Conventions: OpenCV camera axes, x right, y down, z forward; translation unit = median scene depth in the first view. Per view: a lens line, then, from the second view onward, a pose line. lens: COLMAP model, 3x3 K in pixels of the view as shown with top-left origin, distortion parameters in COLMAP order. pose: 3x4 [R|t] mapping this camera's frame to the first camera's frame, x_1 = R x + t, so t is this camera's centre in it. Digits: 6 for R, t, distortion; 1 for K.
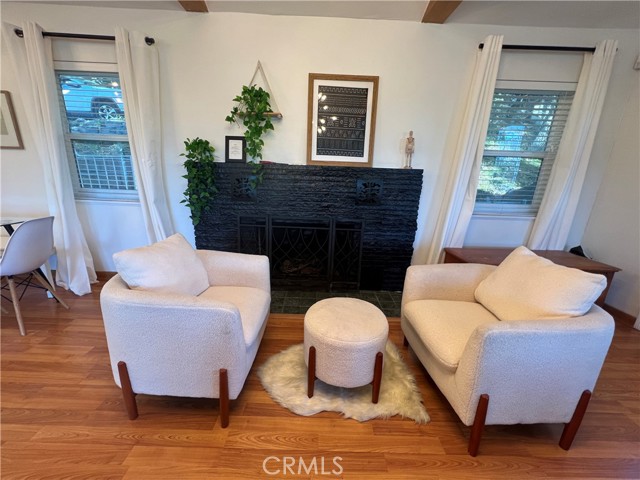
lens RADIAL K [[275.5, 0, 320.0], [0, 275.5, 240.0], [0, 0, 1]] dist [-0.000410, -0.000122]
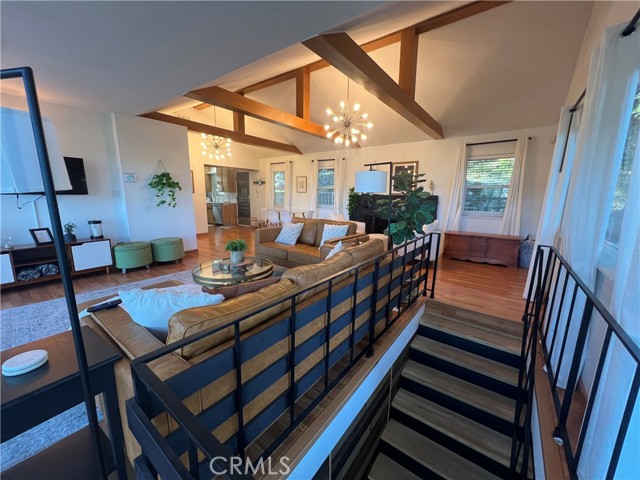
lens RADIAL K [[253.6, 0, 320.0], [0, 253.6, 240.0], [0, 0, 1]] dist [0.000047, -0.000013]
pose [[0.806396, 0.077790, -0.586238, 0.885001], [-0.154830, 0.984504, -0.082339, 0.462228], [0.570748, 0.157165, 0.805944, -1.281902]]
